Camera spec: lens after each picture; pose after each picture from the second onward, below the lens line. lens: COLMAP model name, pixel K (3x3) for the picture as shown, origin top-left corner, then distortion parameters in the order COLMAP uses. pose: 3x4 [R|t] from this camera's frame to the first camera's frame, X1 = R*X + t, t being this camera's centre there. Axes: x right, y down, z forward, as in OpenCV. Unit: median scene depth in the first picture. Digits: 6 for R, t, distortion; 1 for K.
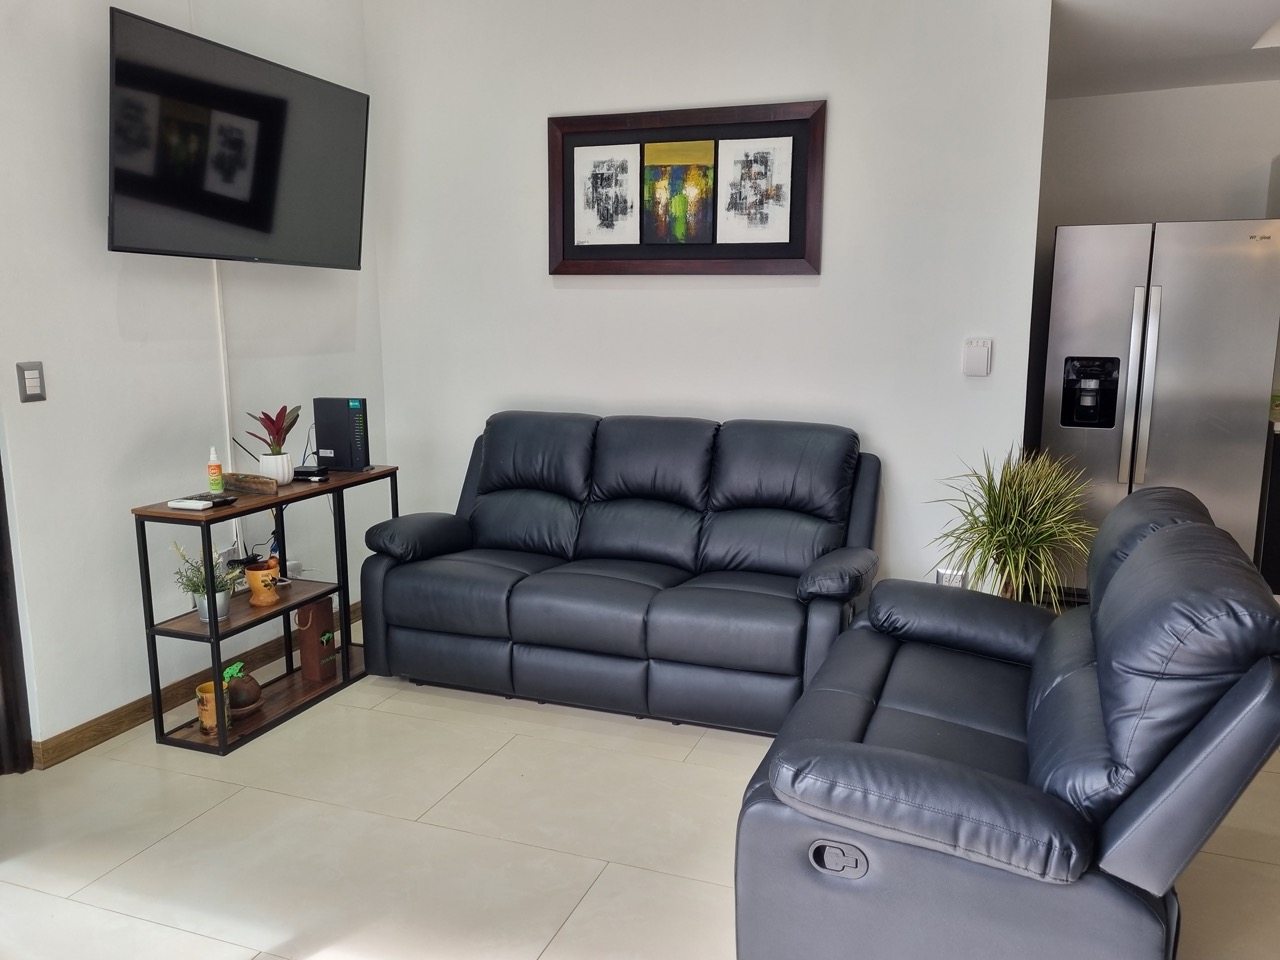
lens RADIAL K [[973.0, 0, 649.6], [0, 973.0, 483.2], [0, 0, 1]] dist [0.055987, -0.039793]
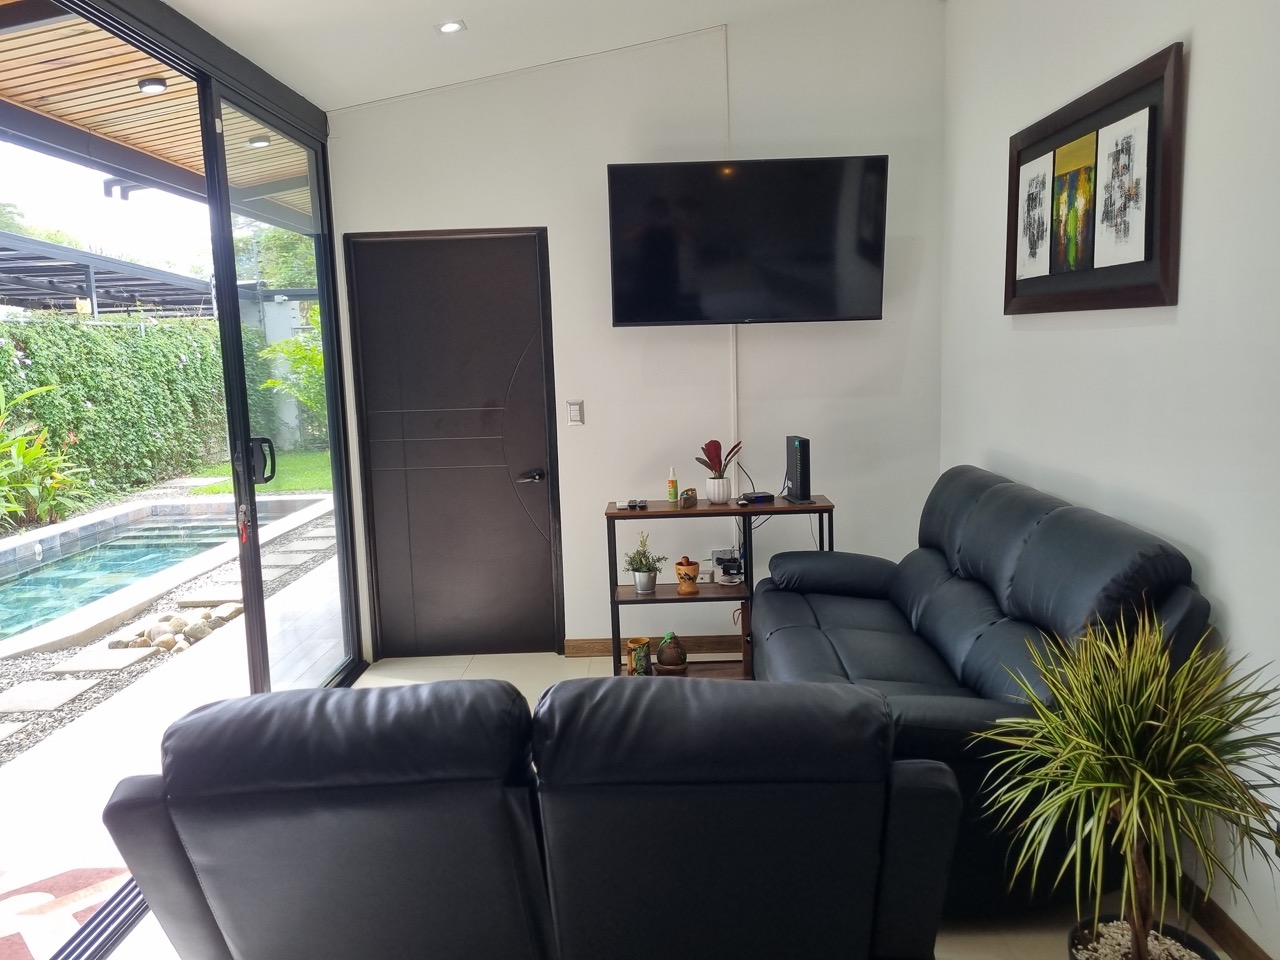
lens RADIAL K [[973.0, 0, 646.1], [0, 973.0, 478.6], [0, 0, 1]] dist [0.055987, -0.039793]
pose [[0.321624, 0.115725, -0.939769, 0.683786], [-0.125120, 0.988994, 0.078966, -0.105137], [0.938564, 0.092187, 0.332564, 0.452038]]
